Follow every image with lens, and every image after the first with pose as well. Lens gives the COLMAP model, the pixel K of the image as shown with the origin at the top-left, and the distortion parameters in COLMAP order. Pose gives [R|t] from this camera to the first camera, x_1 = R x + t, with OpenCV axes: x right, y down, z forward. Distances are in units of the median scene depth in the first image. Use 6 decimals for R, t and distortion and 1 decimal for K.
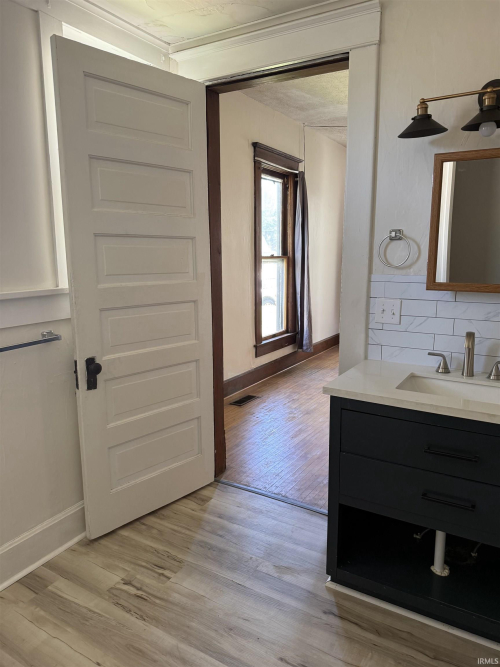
lens RADIAL K [[458.2, 0, 249.8], [0, 458.2, 329.2], [0, 0, 1]] dist [0.067356, -0.092741]
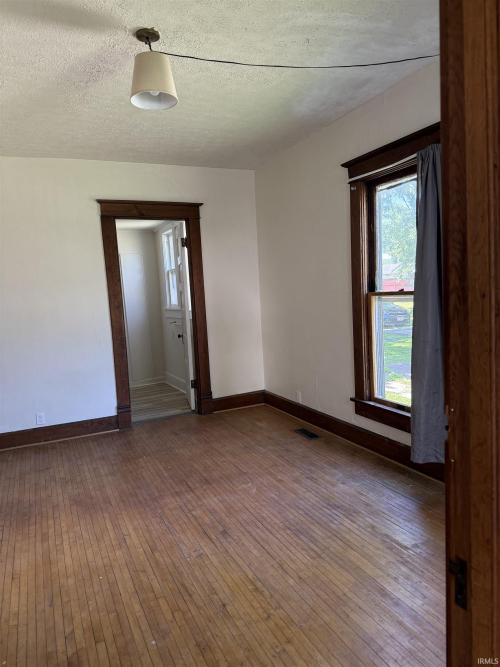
lens RADIAL K [[458.2, 0, 249.8], [0, 458.2, 329.2], [0, 0, 1]] dist [0.067356, -0.092741]
pose [[-0.537658, 0.101290, -0.837057, 0.795676], [-0.090306, 0.980130, 0.176608, -0.216583], [0.838313, 0.170546, -0.517828, 1.241646]]
